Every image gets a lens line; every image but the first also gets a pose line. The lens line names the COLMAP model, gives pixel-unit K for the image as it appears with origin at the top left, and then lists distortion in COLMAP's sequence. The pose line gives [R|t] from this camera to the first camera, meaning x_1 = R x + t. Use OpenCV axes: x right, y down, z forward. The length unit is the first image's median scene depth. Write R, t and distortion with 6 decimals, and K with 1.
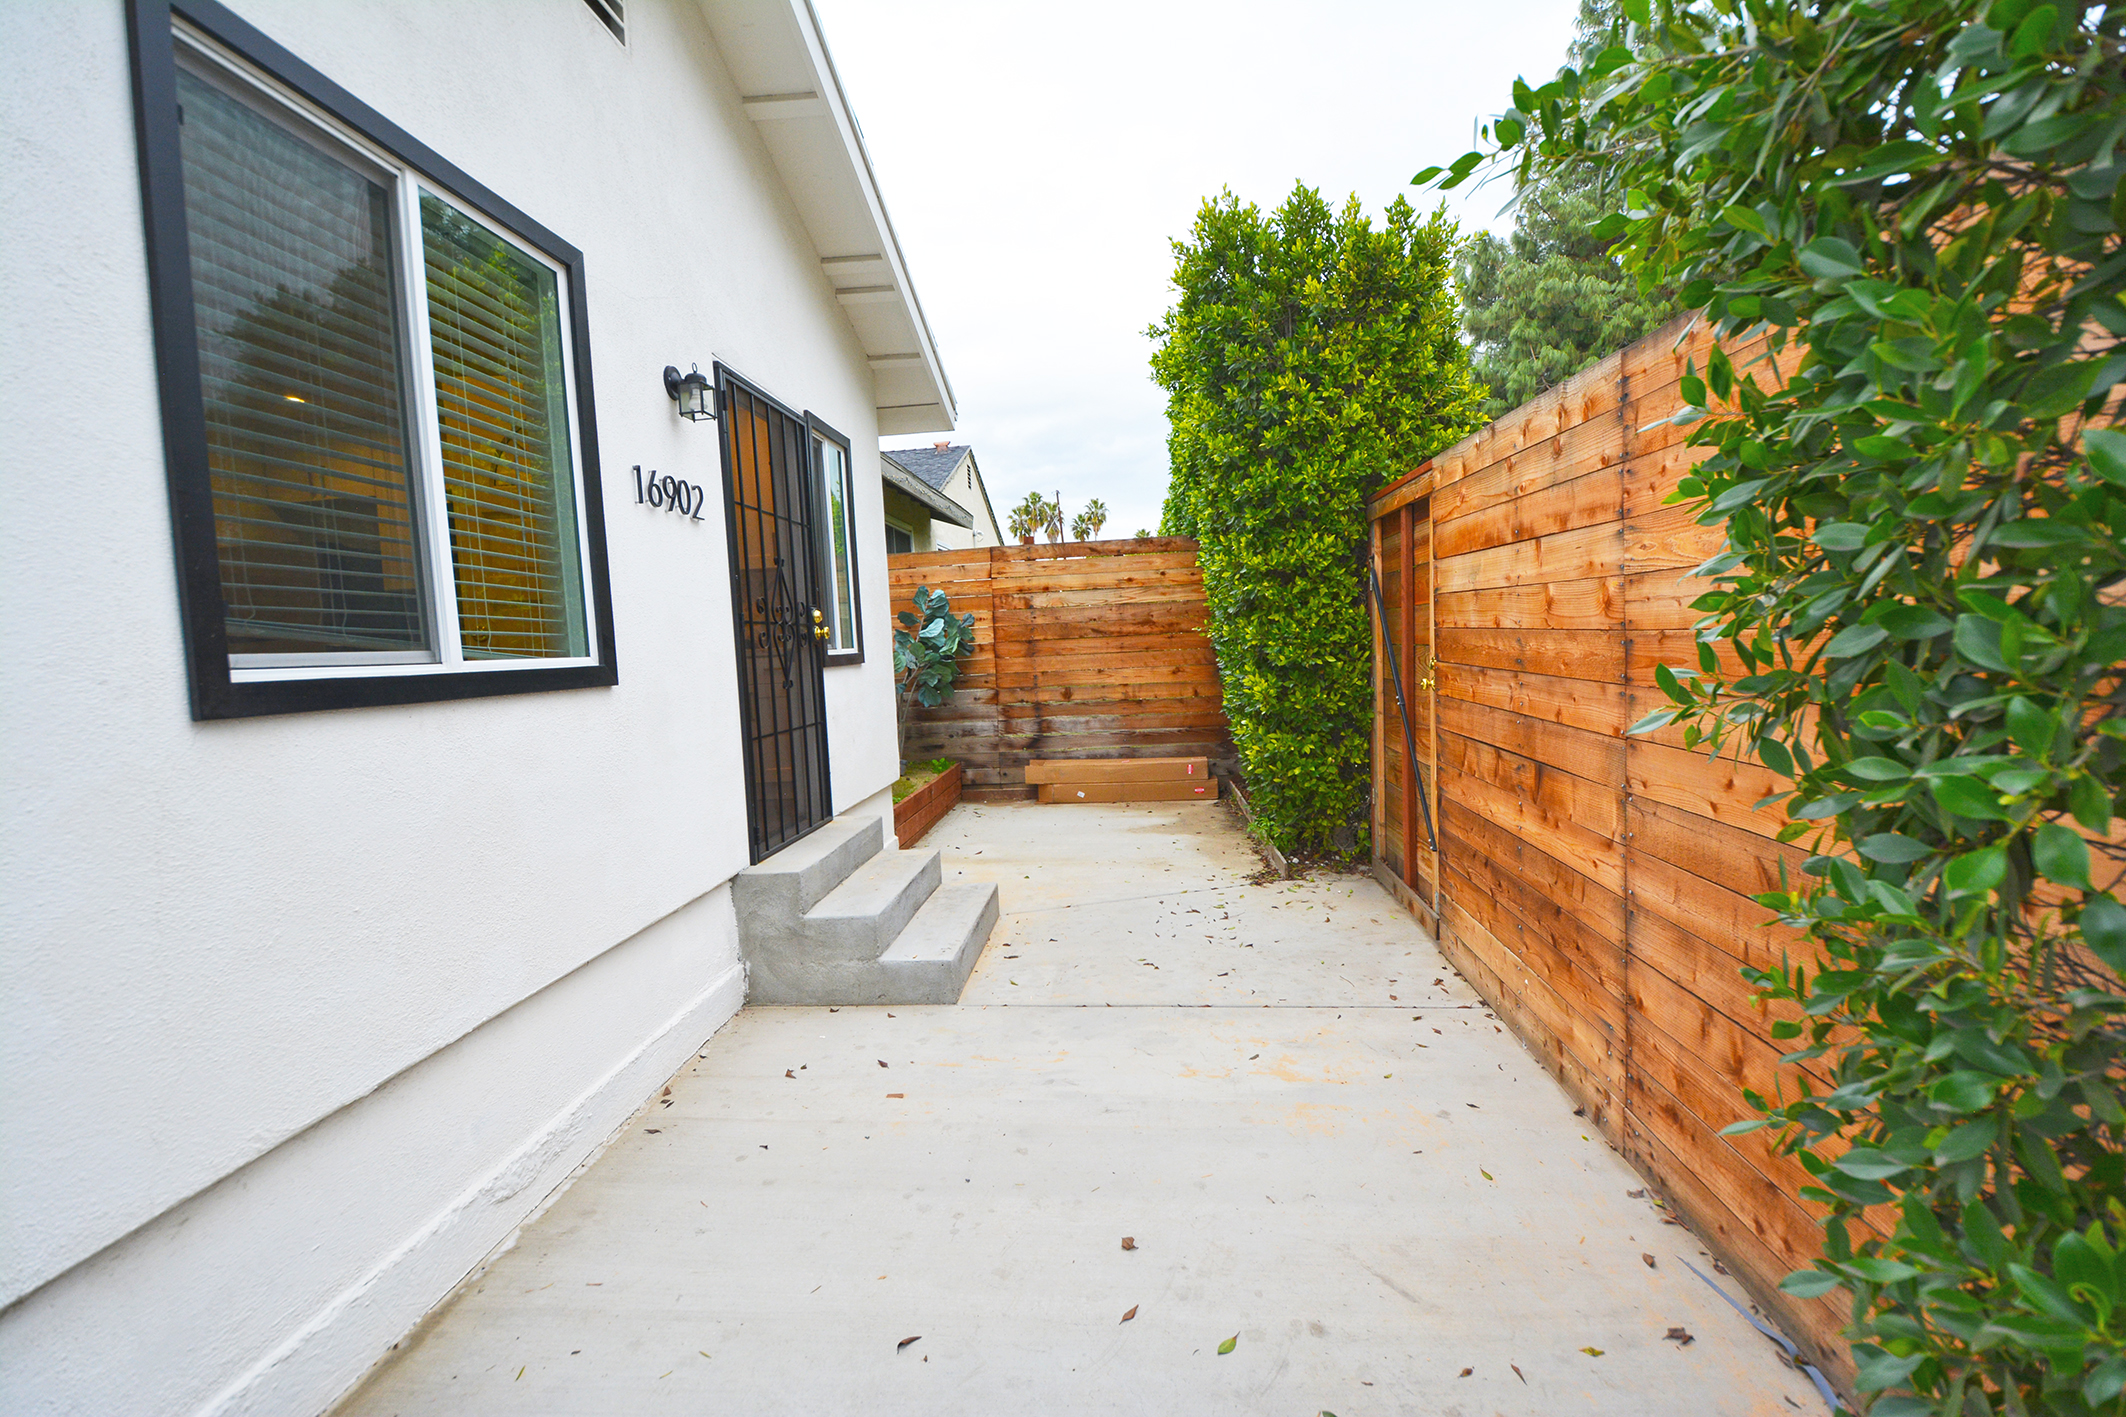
lens RADIAL K [[921.9, 0, 1064.5], [0, 921.9, 712.3], [0, 0, 1]] dist [0.011846, -0.017936]
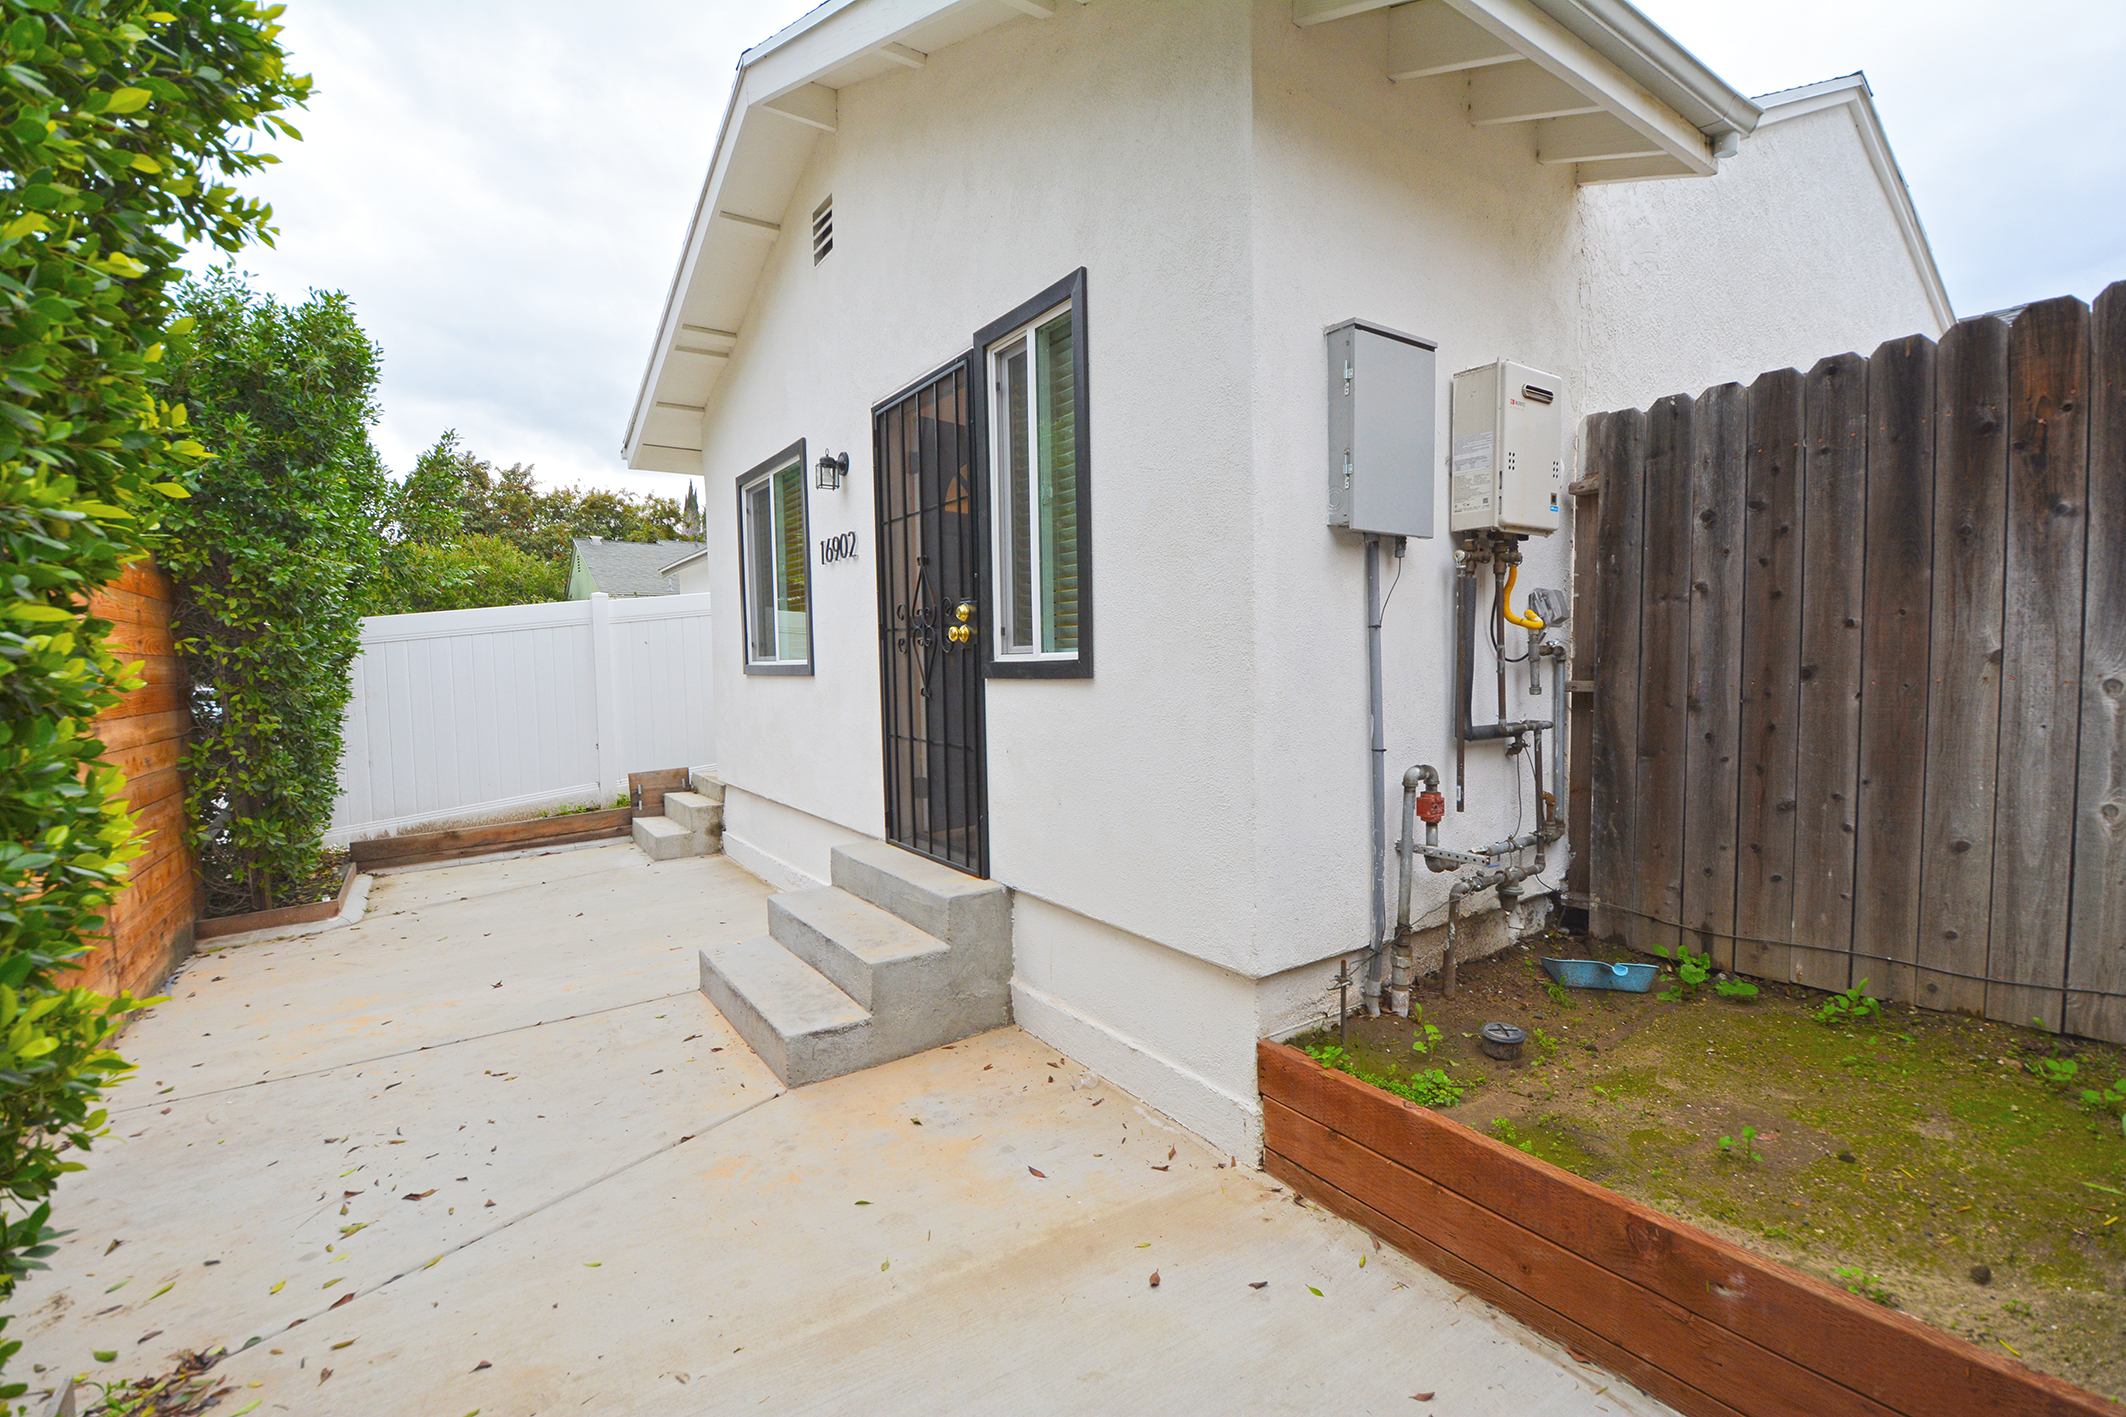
lens RADIAL K [[921.9, 0, 1072.9], [0, 921.9, 714.8], [0, 0, 1]] dist [0.011846, -0.017936]
pose [[-0.765851, 0.098387, -0.635446, 0.272199], [0.004526, 0.989025, 0.147678, -0.219689], [0.643002, 0.110223, -0.757892, 2.729909]]
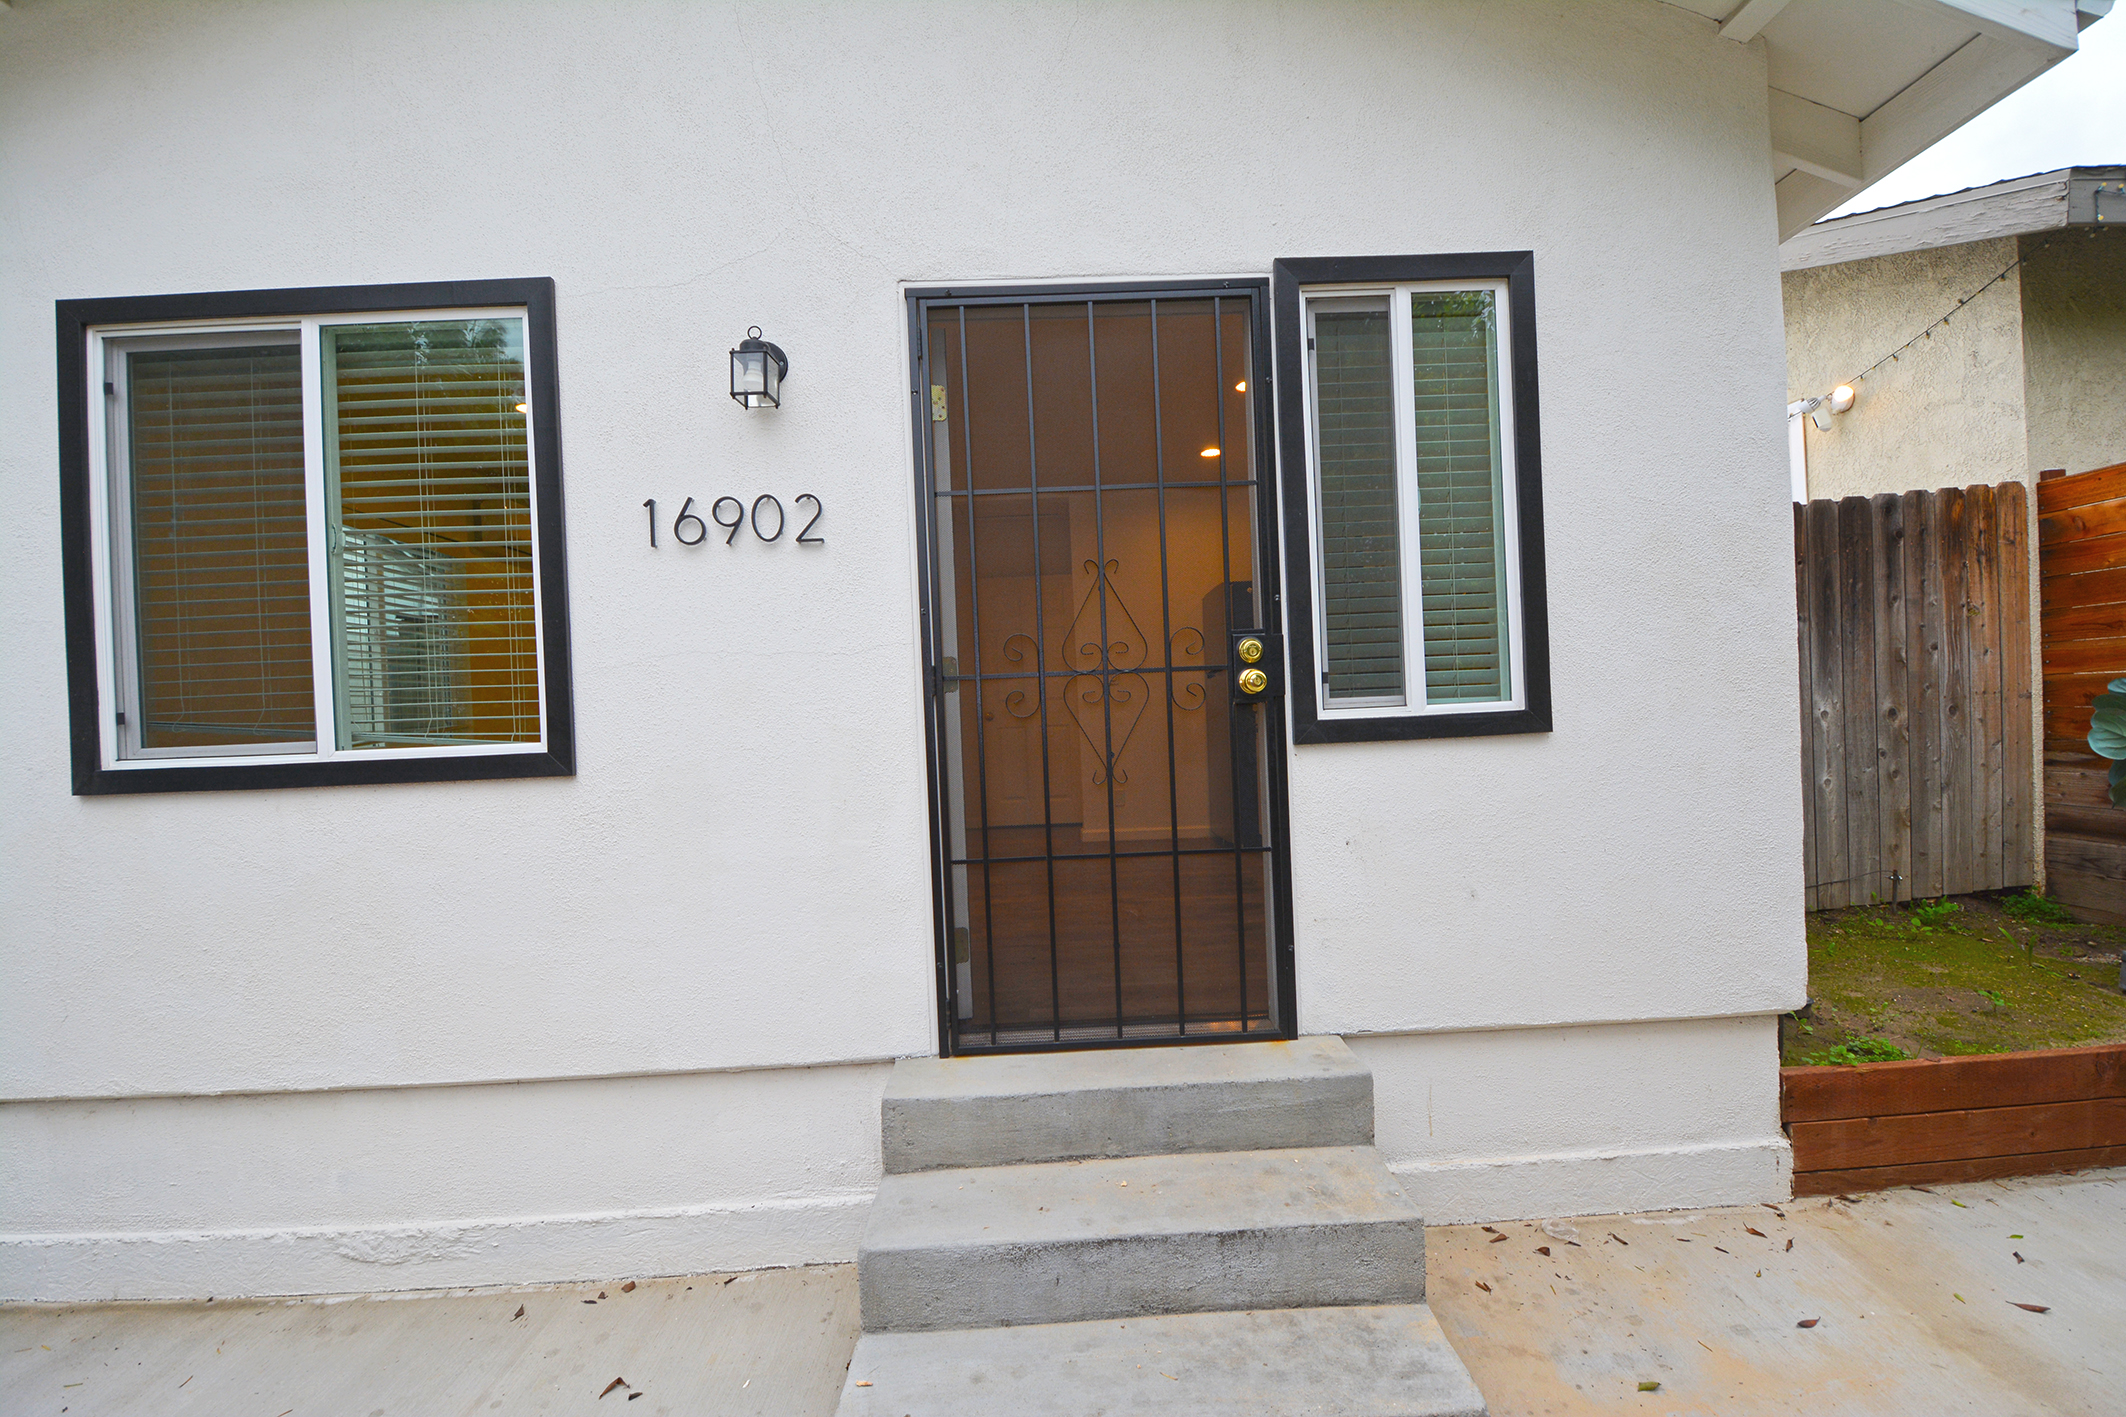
lens RADIAL K [[921.9, 0, 1049.1], [0, 921.9, 724.4], [0, 0, 1]] dist [0.011846, -0.017936]
pose [[0.110355, 0.050316, -0.992618, 0.405704], [-0.038234, 0.998193, 0.046348, -0.133918], [0.993157, 0.032837, 0.112079, 1.358131]]
